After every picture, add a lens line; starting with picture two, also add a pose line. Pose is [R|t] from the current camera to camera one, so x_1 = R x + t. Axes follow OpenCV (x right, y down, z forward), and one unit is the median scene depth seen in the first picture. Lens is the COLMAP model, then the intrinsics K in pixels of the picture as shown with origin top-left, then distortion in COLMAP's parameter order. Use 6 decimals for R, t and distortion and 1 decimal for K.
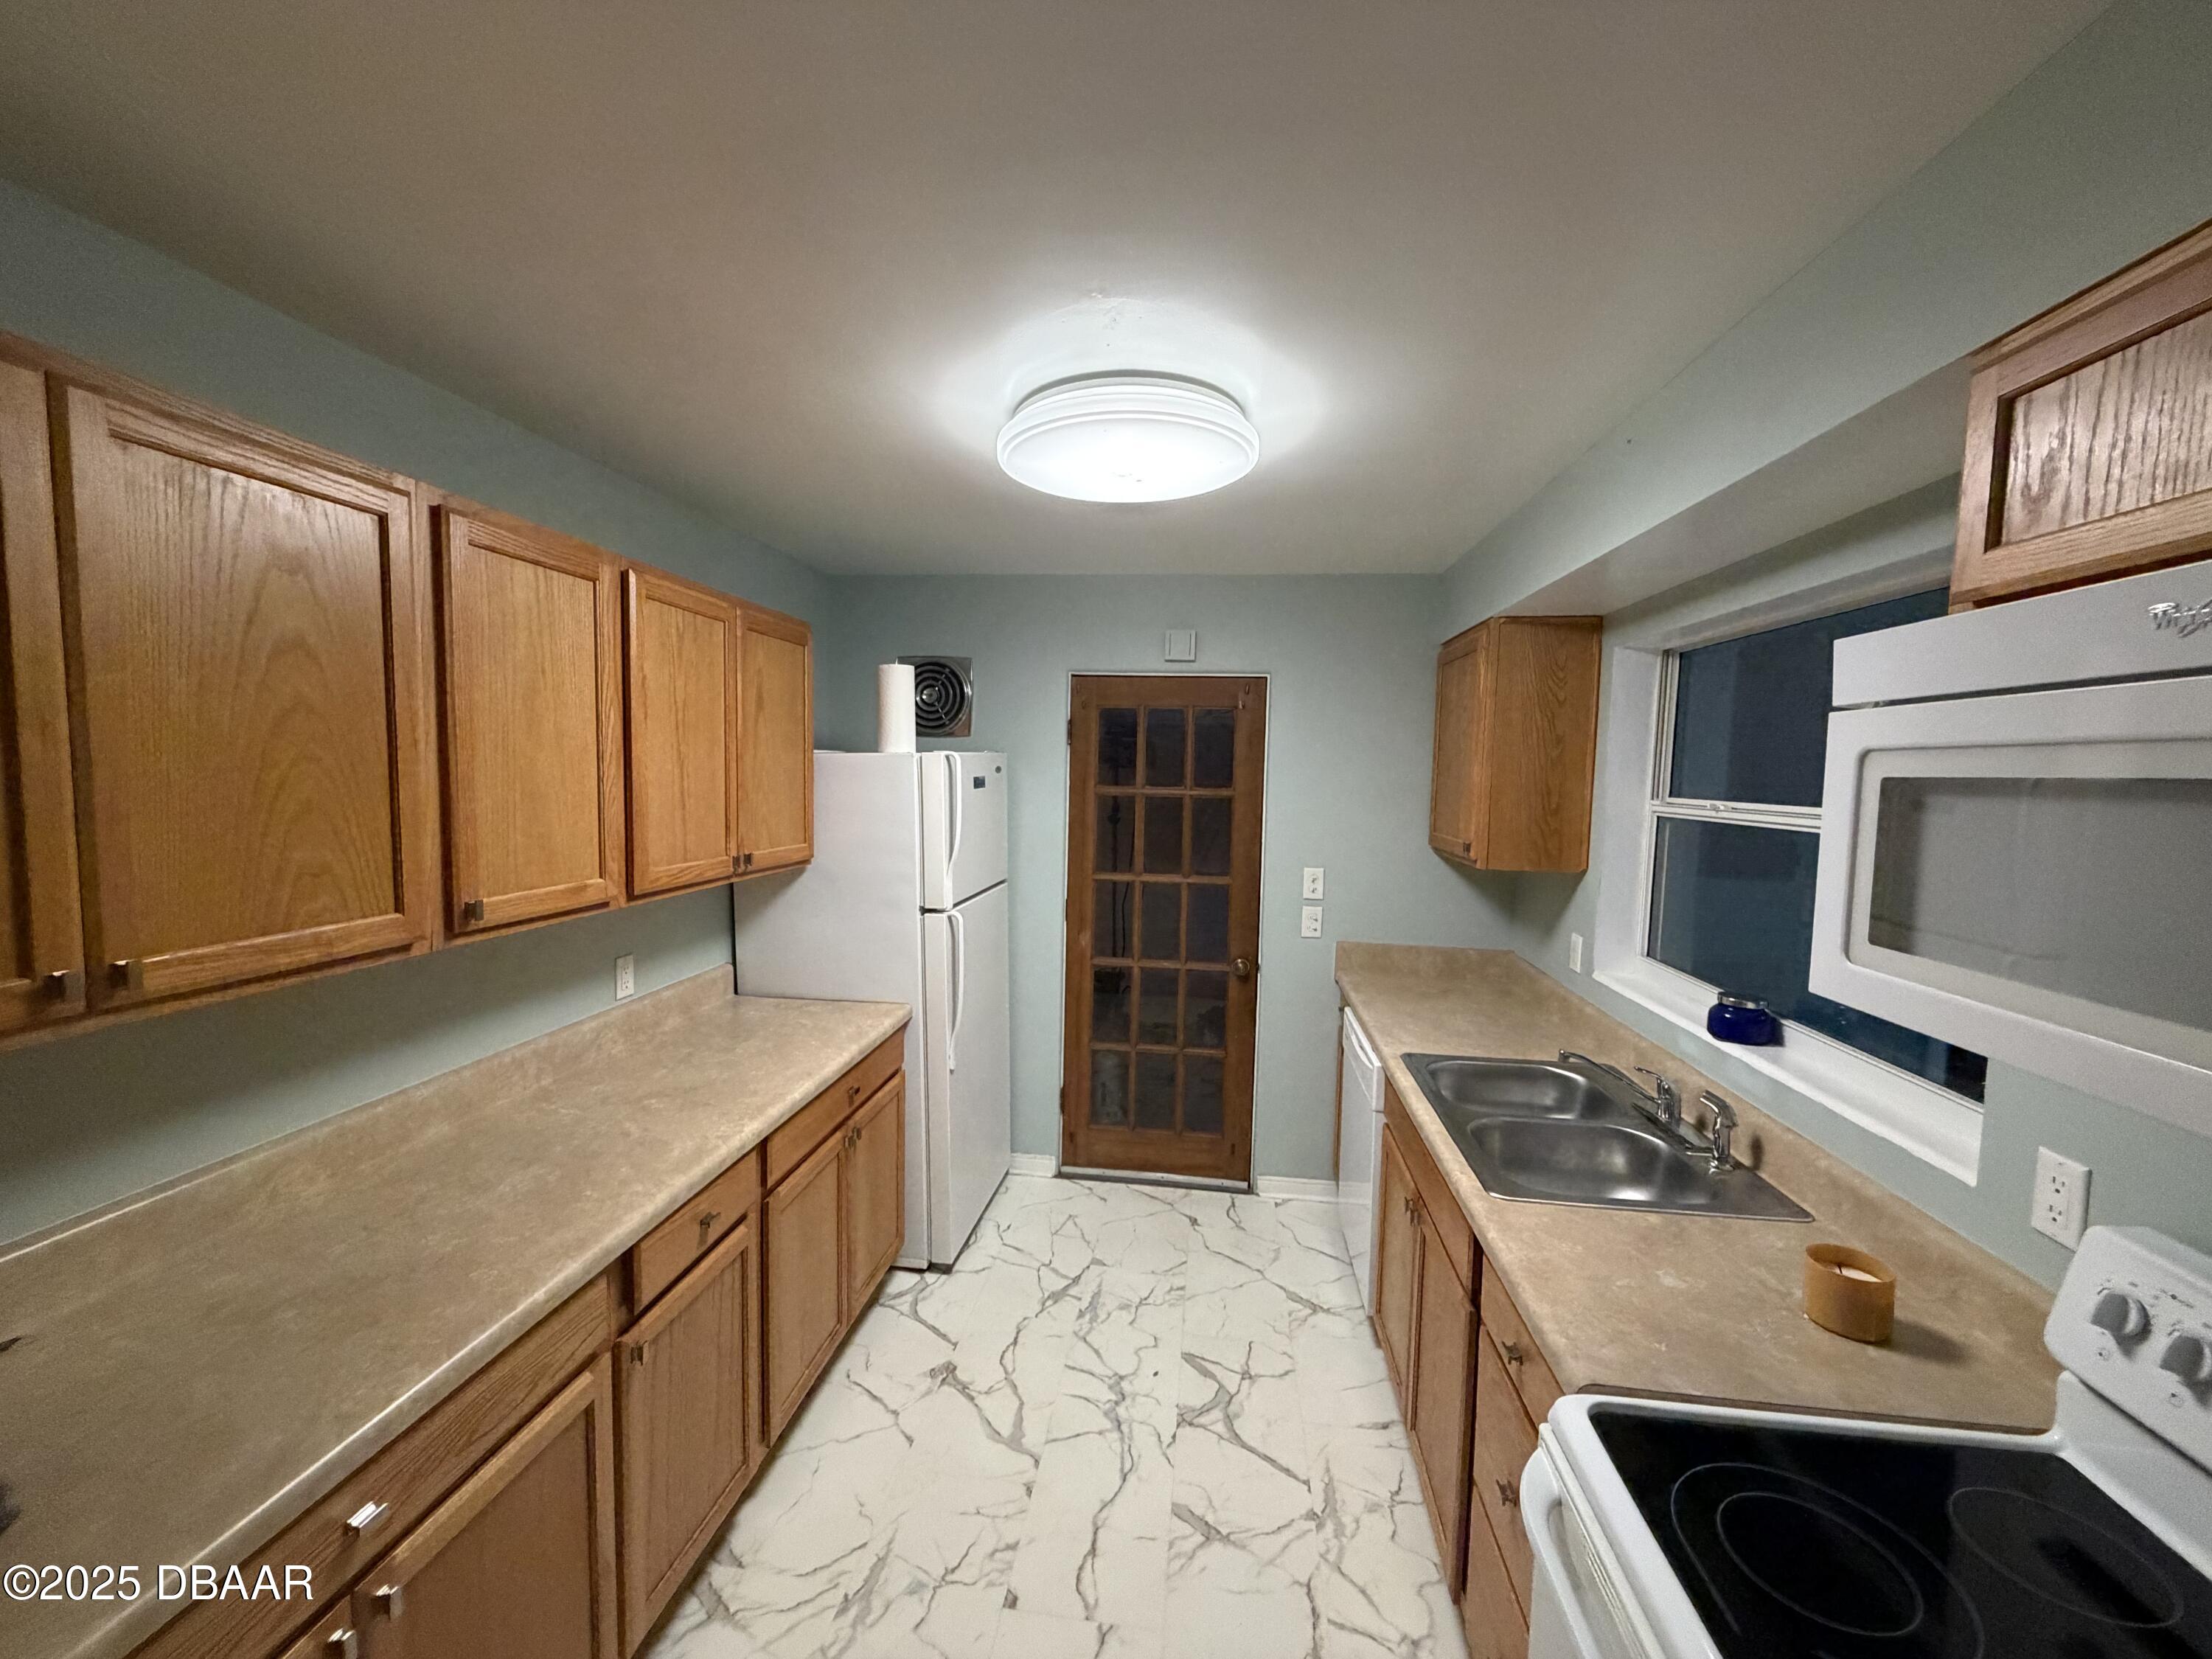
lens RADIAL K [[891.9, 0, 1100.2], [0, 891.9, 834.6], [0, 0, 1]] dist [0.001040, 0.000253]
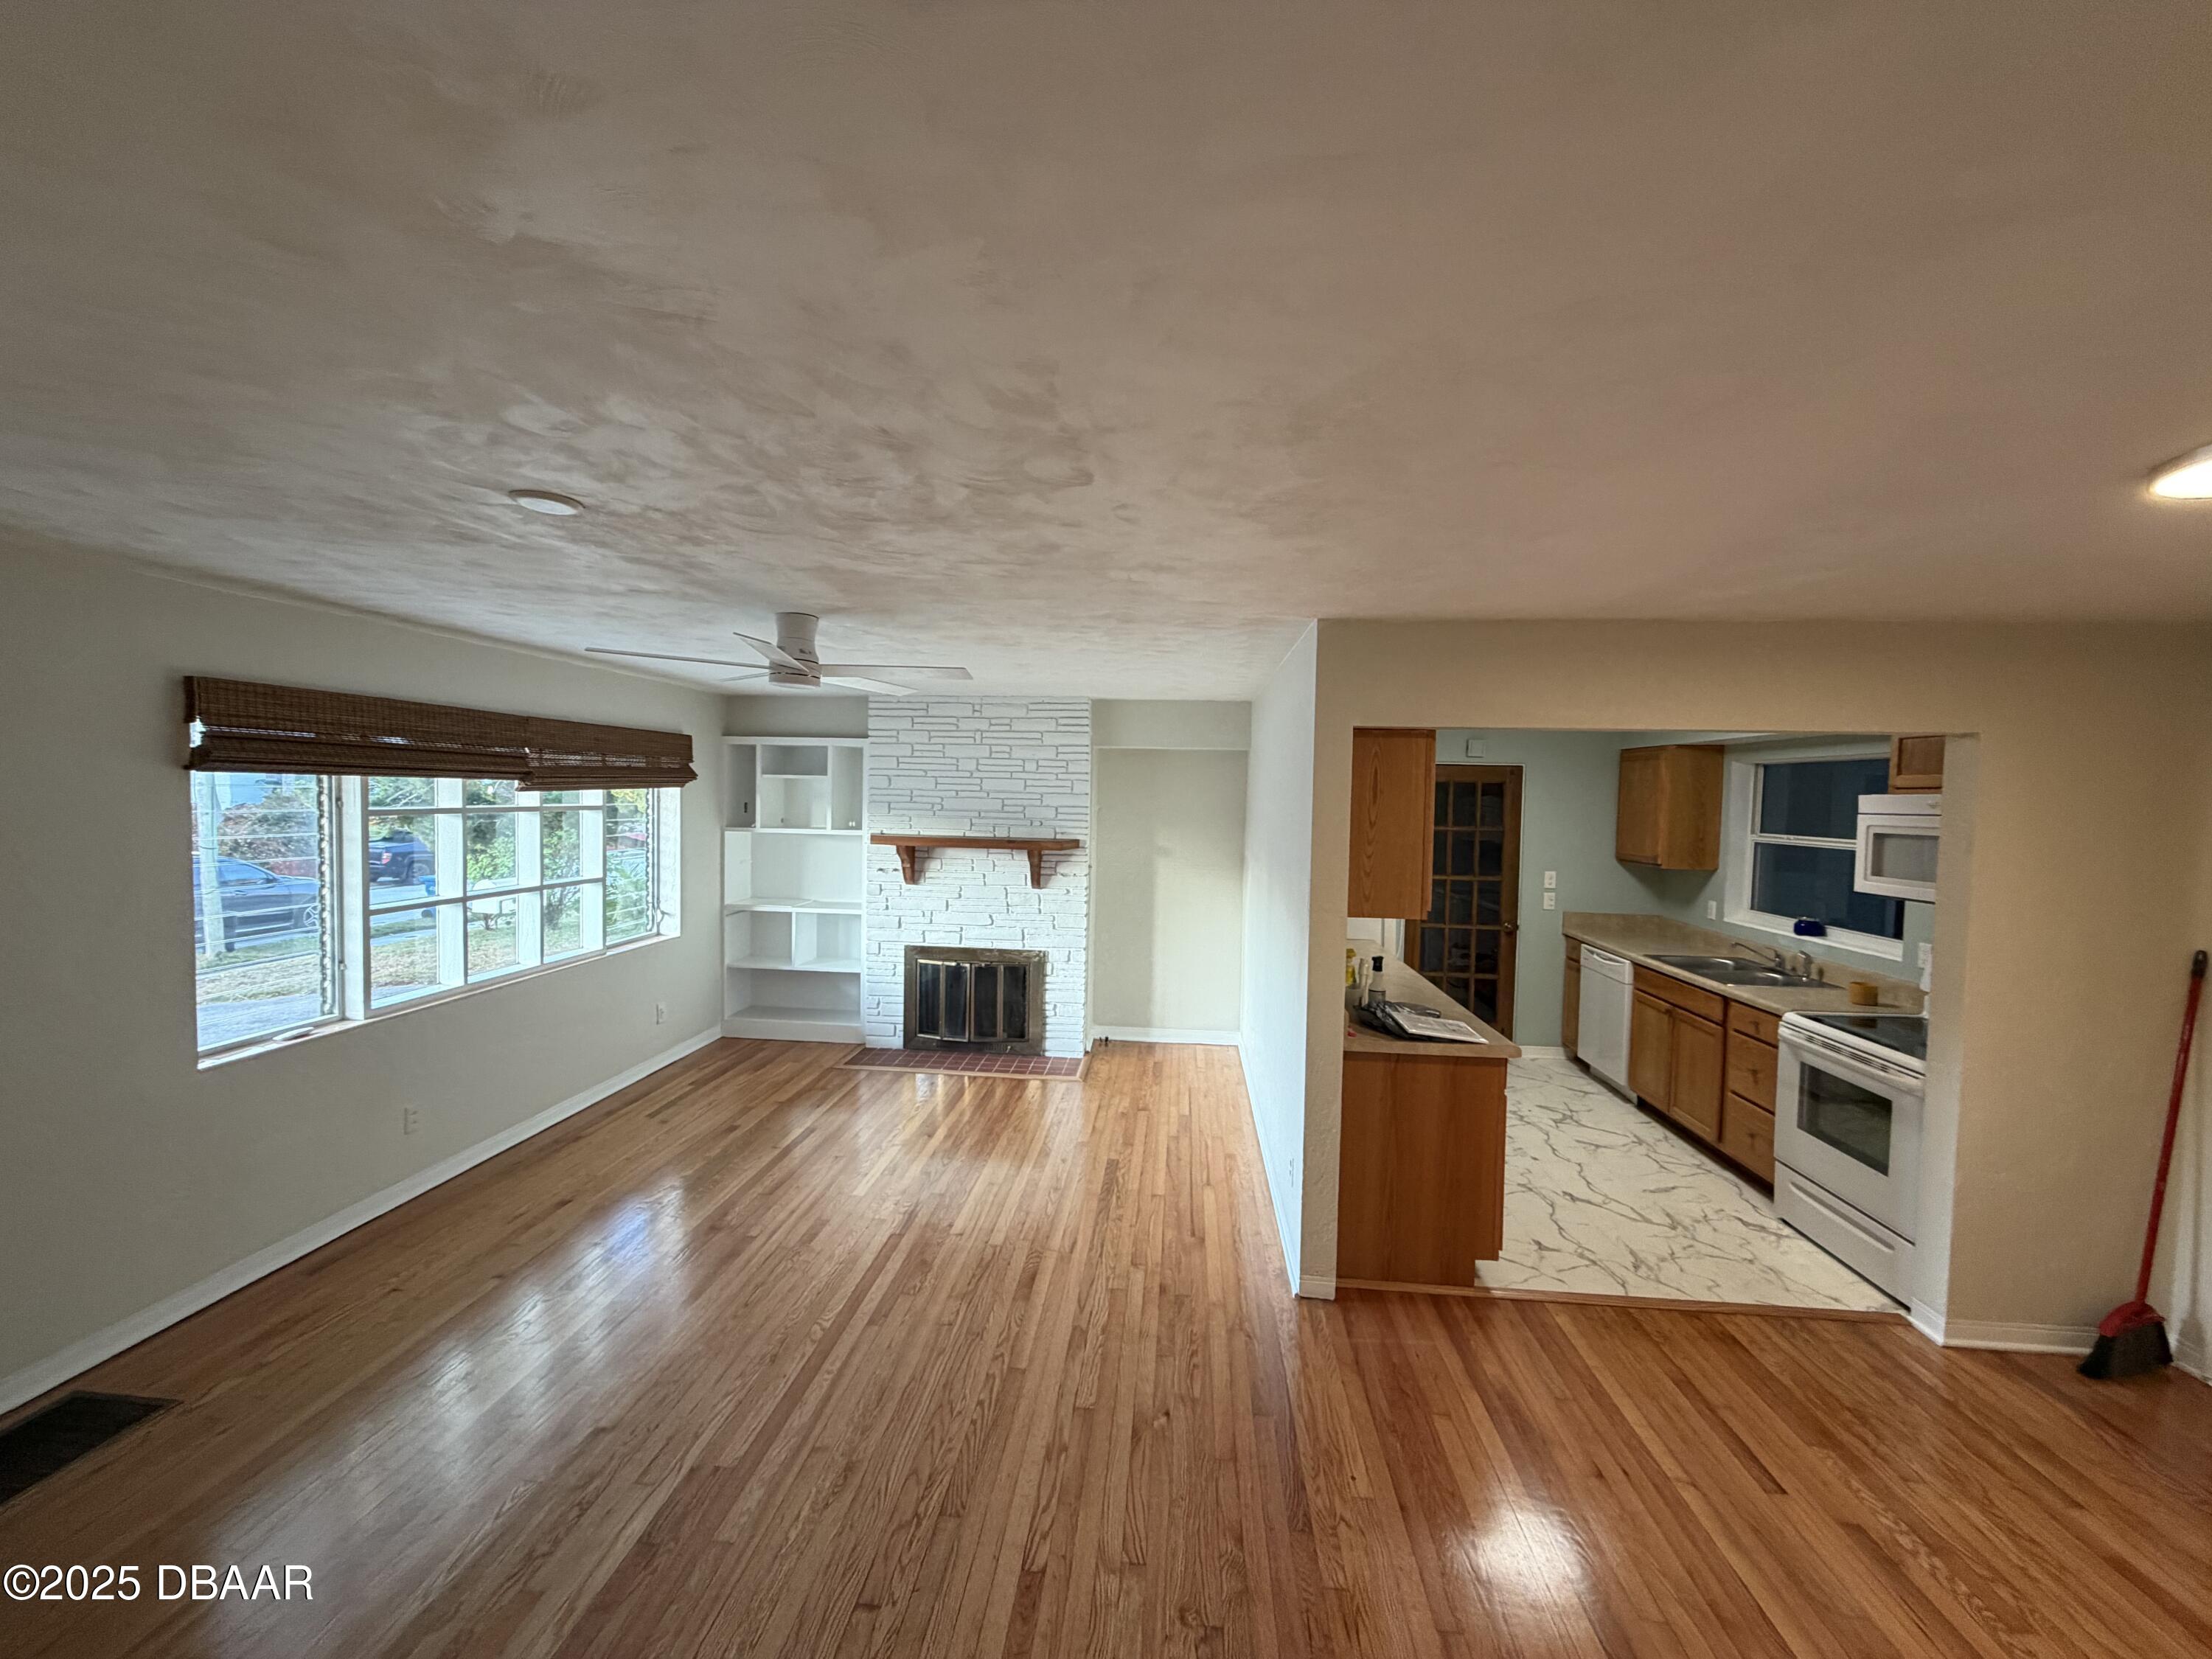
lens RADIAL K [[891.9, 0, 1104.2], [0, 891.9, 833.7], [0, 0, 1]] dist [0.001040, 0.000253]
pose [[0.999115, -0.001306, 0.042045, -0.981273], [0.002612, 0.999515, -0.031035, 0.019793], [-0.041984, 0.031117, 0.998634, -1.021135]]
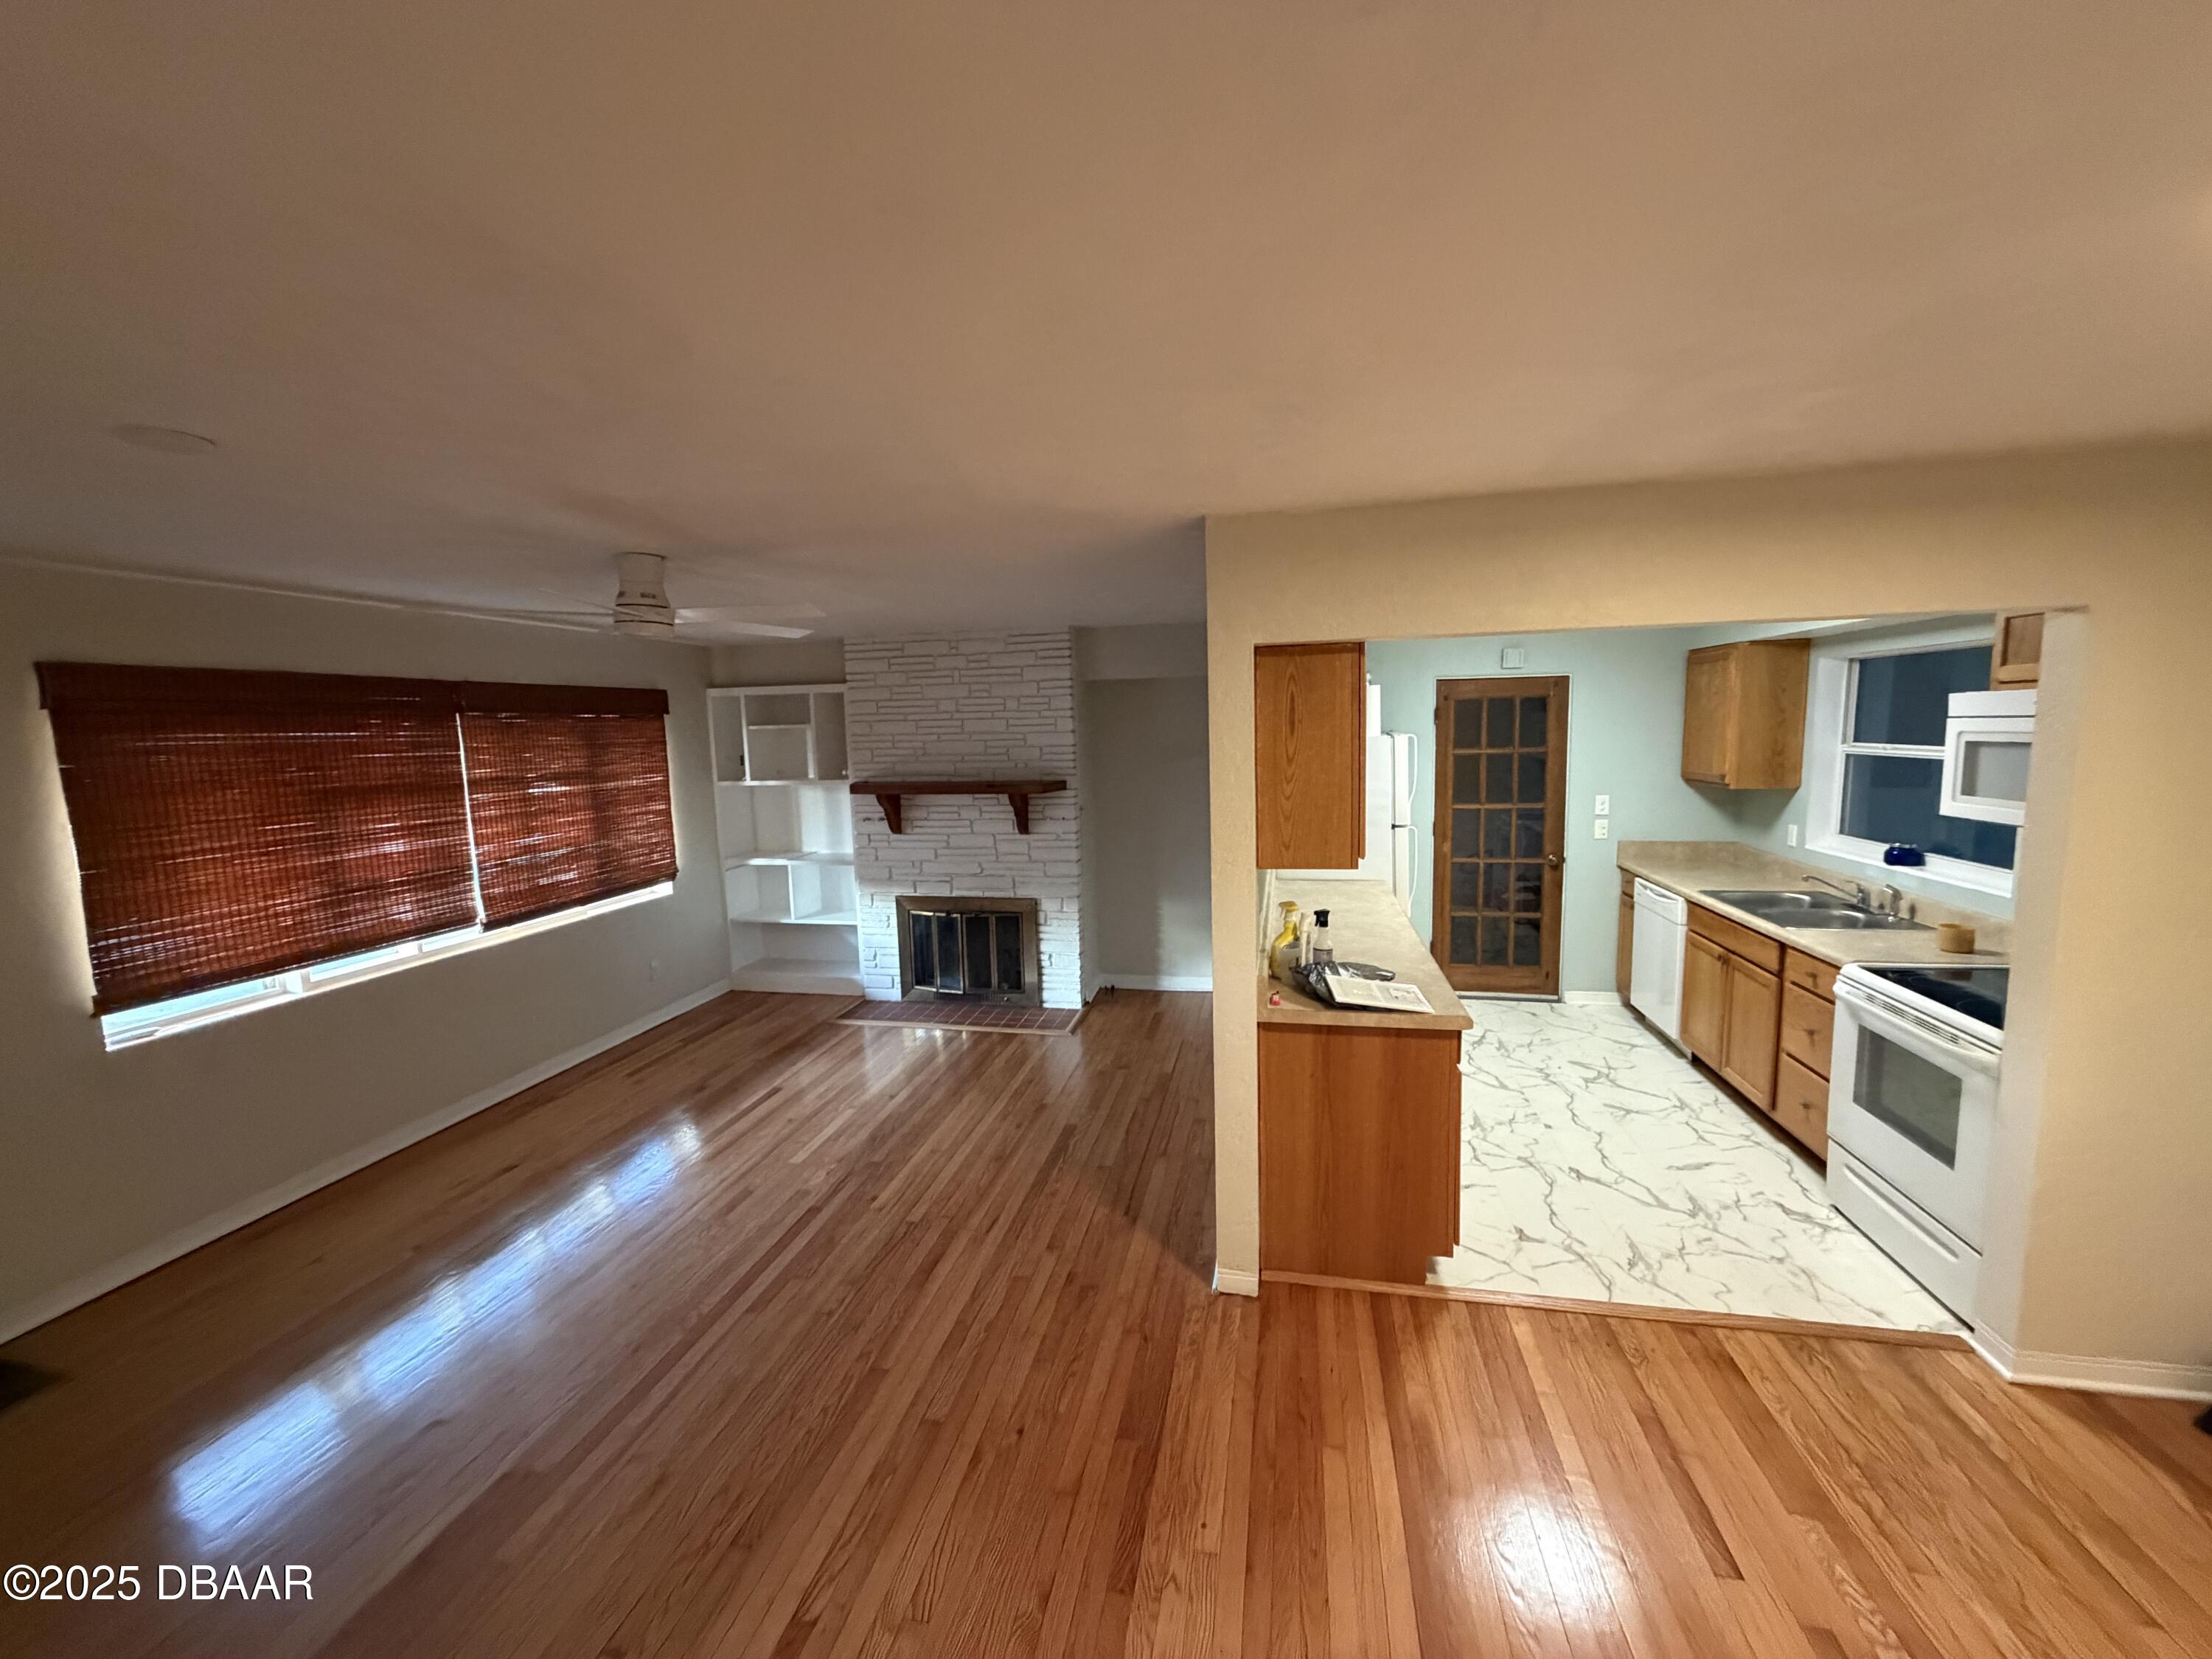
lens RADIAL K [[891.9, 0, 1099.6], [0, 891.9, 833.0], [0, 0, 1]] dist [0.001040, 0.000253]
pose [[0.995981, -0.036593, -0.081750, -0.693488], [0.040163, 0.998291, 0.042456, 0.001739], [0.080057, -0.045568, 0.995748, -0.865330]]
